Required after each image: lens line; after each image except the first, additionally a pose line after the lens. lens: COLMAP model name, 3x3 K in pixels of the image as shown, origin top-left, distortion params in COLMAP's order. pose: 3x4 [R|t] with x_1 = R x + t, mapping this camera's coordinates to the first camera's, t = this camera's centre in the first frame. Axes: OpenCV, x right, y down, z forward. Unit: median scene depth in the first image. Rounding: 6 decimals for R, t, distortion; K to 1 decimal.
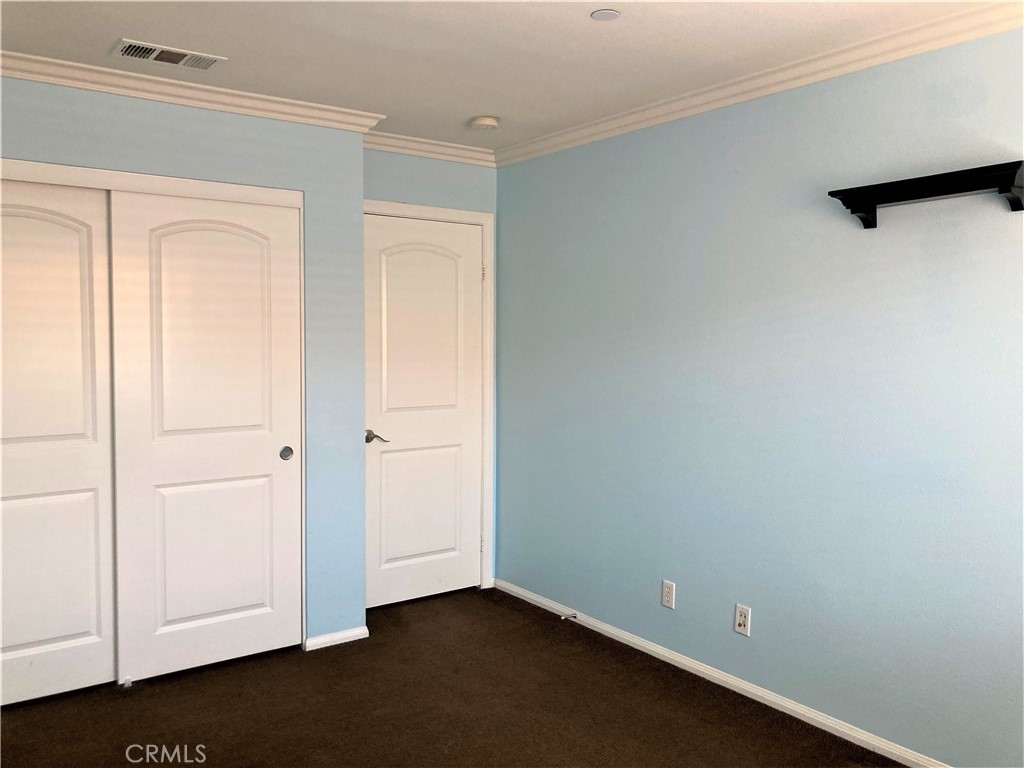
lens RADIAL K [[835.8, 0, 512.8], [0, 835.8, 378.9], [0, 0, 1]] dist [0.002649, -0.018442]
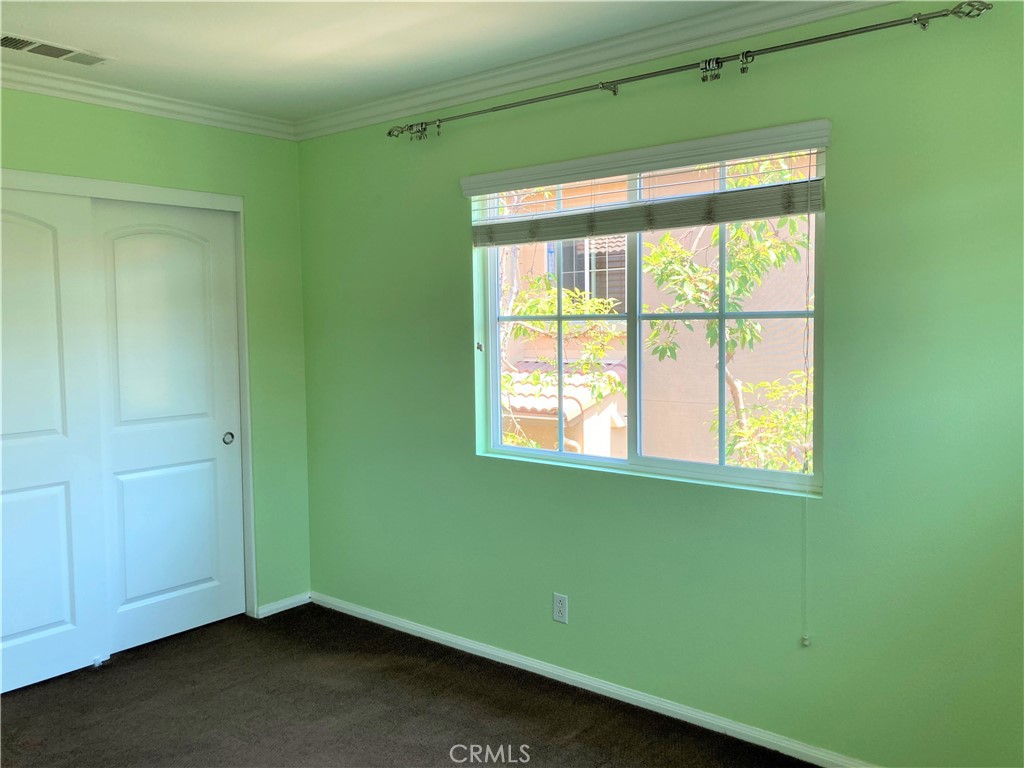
lens RADIAL K [[835.8, 0, 521.4], [0, 835.8, 390.8], [0, 0, 1]] dist [0.002649, -0.018442]
pose [[0.966761, -0.035364, 0.253225, -0.173686], [0.029276, 0.999185, 0.027771, 0.008798], [-0.254000, -0.019435, 0.967009, -0.137378]]
